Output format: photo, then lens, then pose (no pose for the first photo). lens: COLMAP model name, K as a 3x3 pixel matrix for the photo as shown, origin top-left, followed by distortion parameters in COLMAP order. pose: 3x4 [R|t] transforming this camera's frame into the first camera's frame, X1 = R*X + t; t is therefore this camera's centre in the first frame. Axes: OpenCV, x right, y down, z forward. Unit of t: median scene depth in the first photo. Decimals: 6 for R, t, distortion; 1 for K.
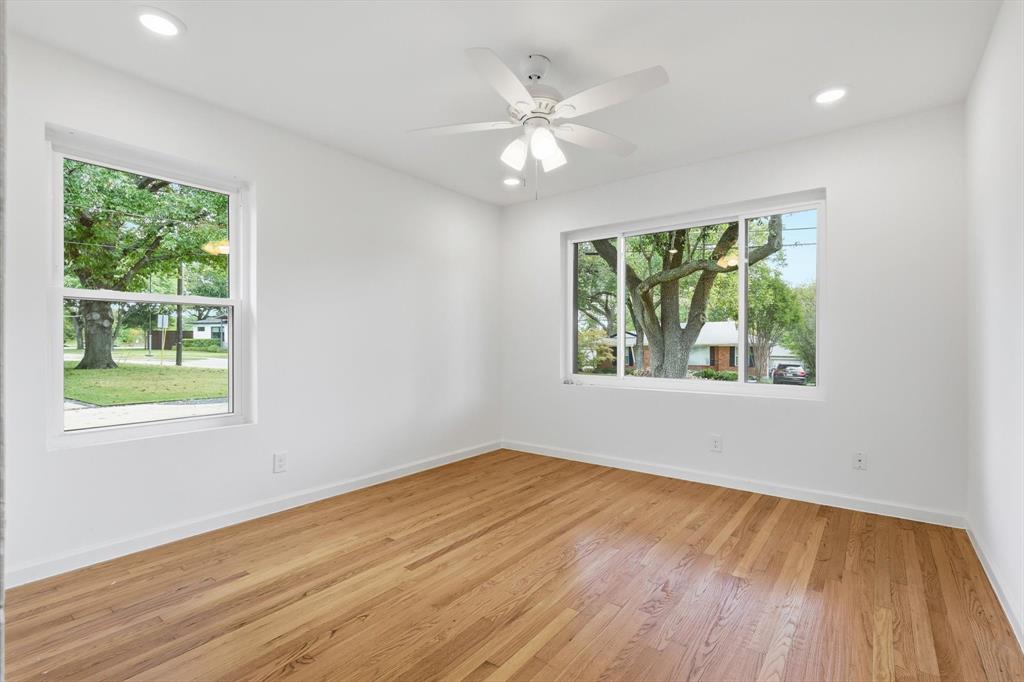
lens RADIAL K [[471.8, 0, 514.4], [0, 471.8, 341.9], [0, 0, 1]] dist [0.004153, 0.000323]
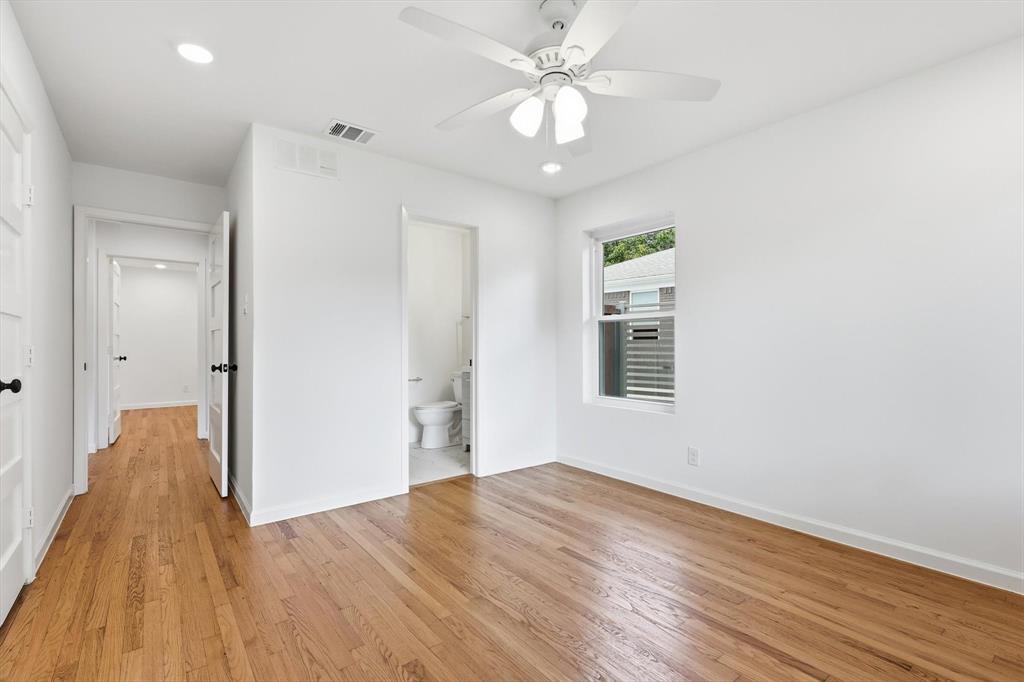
lens RADIAL K [[471.8, 0, 517.2], [0, 471.8, 341.5], [0, 0, 1]] dist [0.004153, 0.000323]
pose [[-0.254526, -0.007295, -0.967038, 0.670366], [0.004017, 0.999955, -0.008601, -0.001985], [0.967058, -0.006074, -0.254485, 0.891418]]
